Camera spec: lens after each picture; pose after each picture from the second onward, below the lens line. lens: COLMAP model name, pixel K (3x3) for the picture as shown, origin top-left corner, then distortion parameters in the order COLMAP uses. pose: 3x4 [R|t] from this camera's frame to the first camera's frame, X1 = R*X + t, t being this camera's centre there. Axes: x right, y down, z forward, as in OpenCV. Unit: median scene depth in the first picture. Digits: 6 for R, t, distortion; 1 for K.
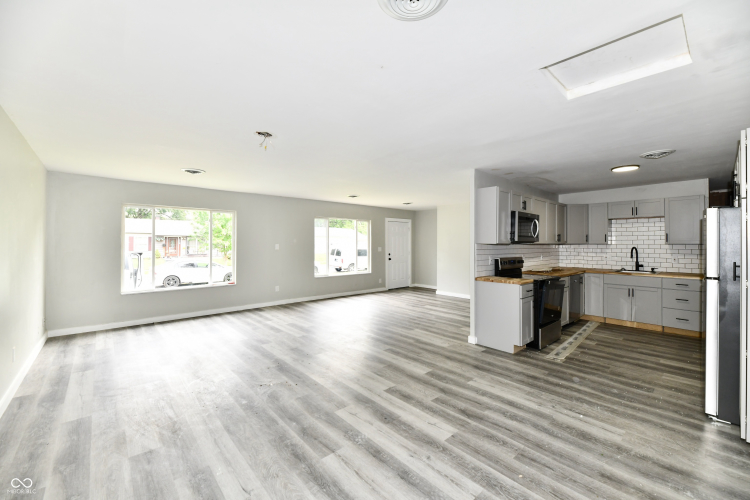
lens RADIAL K [[307.9, 0, 379.5], [0, 307.9, 242.0], [0, 0, 1]] dist [0.000367, -0.003449]
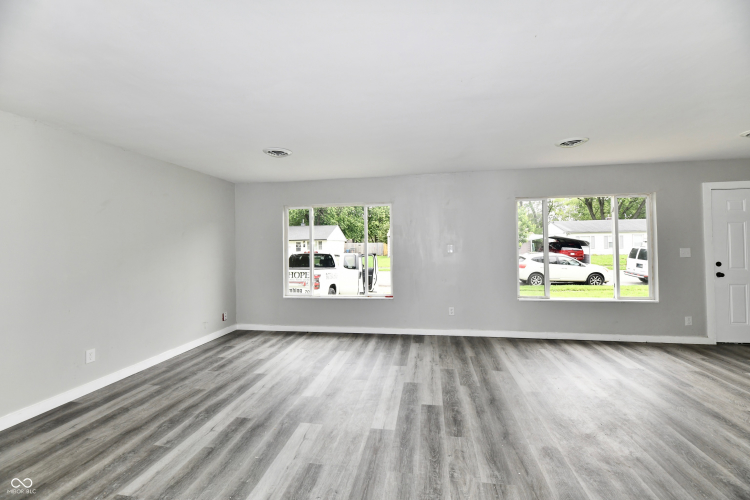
lens RADIAL K [[307.9, 0, 379.5], [0, 307.9, 242.0], [0, 0, 1]] dist [0.000367, -0.003449]
pose [[0.625686, -0.017174, -0.779886, 0.161792], [0.019347, 0.999792, -0.006495, 0.004230], [0.779835, -0.011025, 0.625888, 0.773418]]
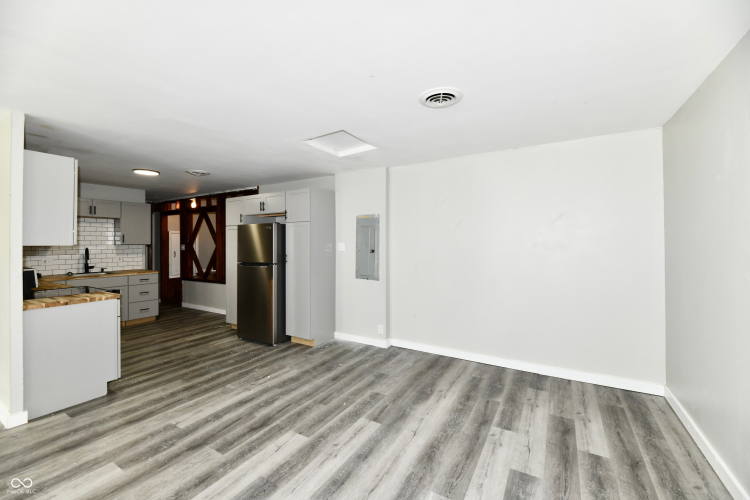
lens RADIAL K [[307.9, 0, 379.5], [0, 307.9, 242.0], [0, 0, 1]] dist [0.000367, -0.003449]
pose [[-0.300251, 0.001284, 0.953859, -0.441507], [-0.001605, 0.999997, -0.001852, -0.001857], [-0.953859, -0.002086, -0.300248, 0.571922]]
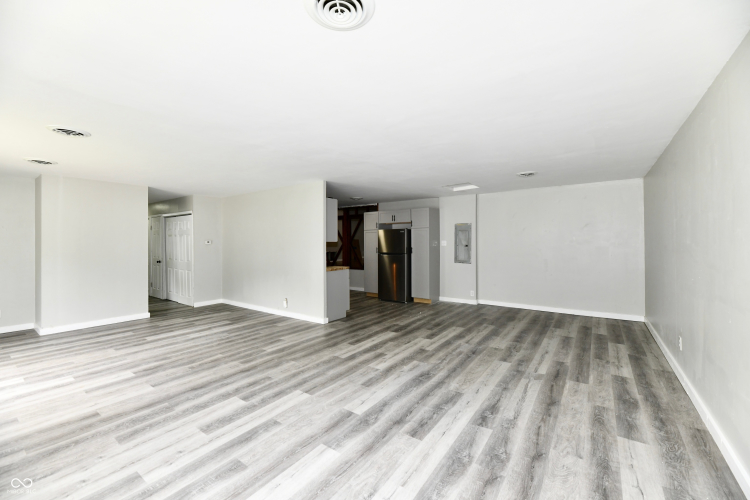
lens RADIAL K [[307.9, 0, 379.5], [0, 307.9, 242.0], [0, 0, 1]] dist [0.000367, -0.003449]
pose [[-0.216408, -0.001088, 0.976302, -0.988256], [-0.000609, 0.999999, 0.000980, 0.005374], [-0.976303, -0.000382, -0.216408, 1.112785]]
